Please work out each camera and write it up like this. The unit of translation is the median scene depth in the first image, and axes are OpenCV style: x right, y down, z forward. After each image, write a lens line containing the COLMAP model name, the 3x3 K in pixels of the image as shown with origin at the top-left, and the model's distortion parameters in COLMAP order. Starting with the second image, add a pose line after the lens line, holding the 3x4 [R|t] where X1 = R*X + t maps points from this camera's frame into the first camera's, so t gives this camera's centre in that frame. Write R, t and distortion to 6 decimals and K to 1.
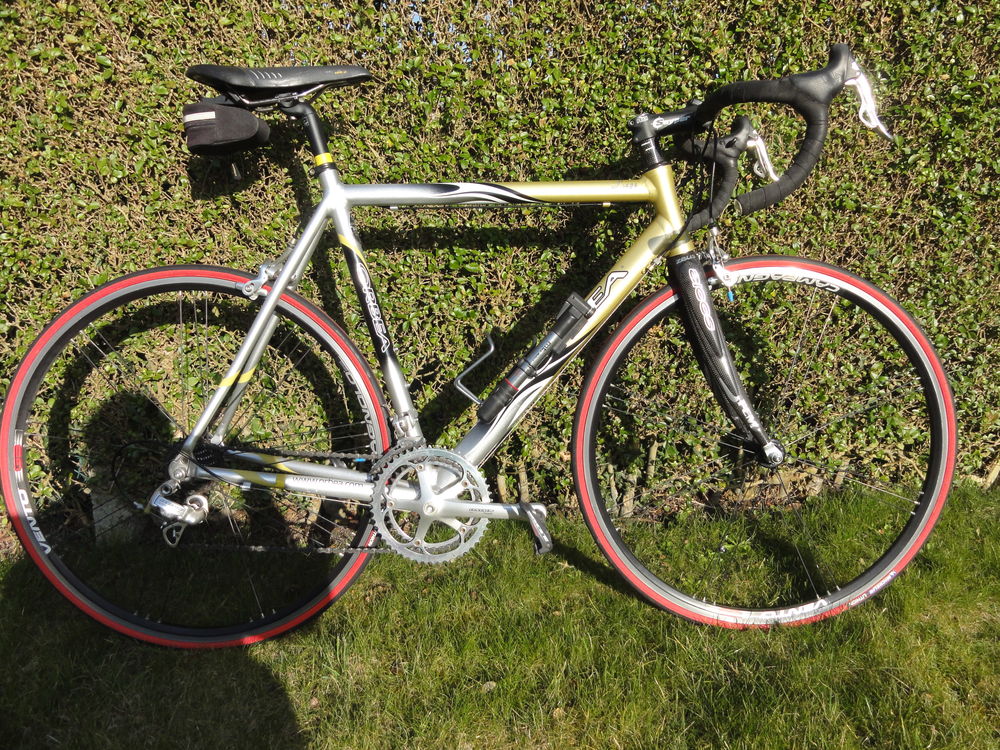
lens RADIAL K [[687.2, 0, 502.1], [0, 687.2, 354.1], [0, 0, 1]] dist [-0.001721, -0.000552]
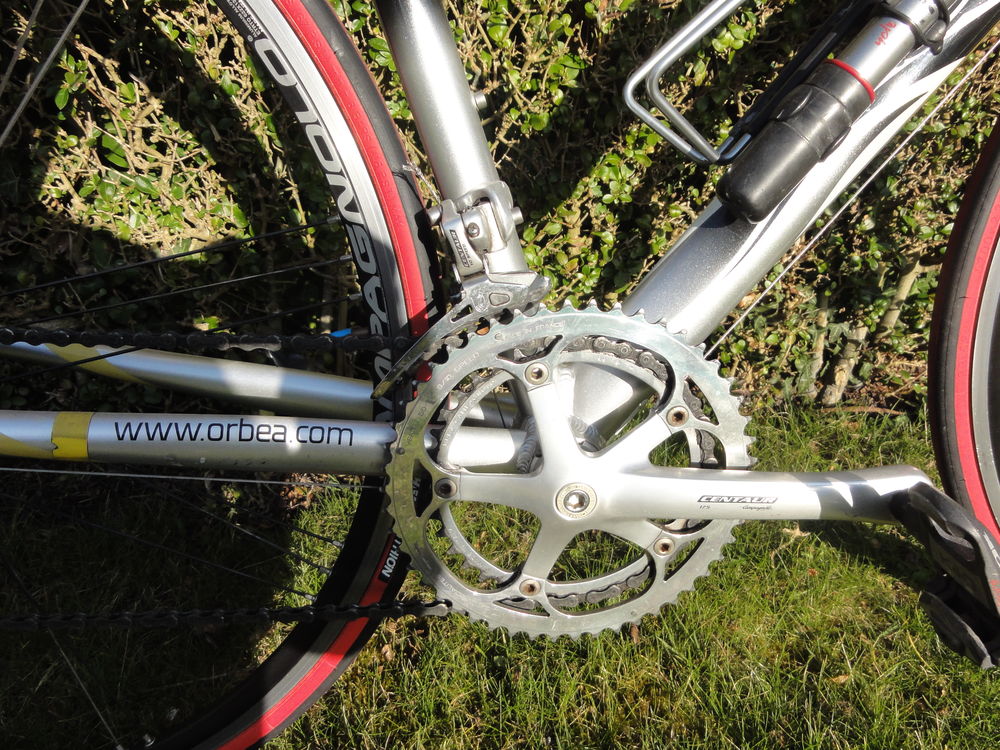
lens RADIAL K [[687.2, 0, 502.1], [0, 687.2, 354.1], [0, 0, 1]] dist [-0.001721, -0.000552]
pose [[0.999395, -0.028492, 0.019941, -0.138706], [0.022547, 0.967401, 0.252242, 0.078572], [-0.026478, -0.251640, 0.967459, 0.700363]]
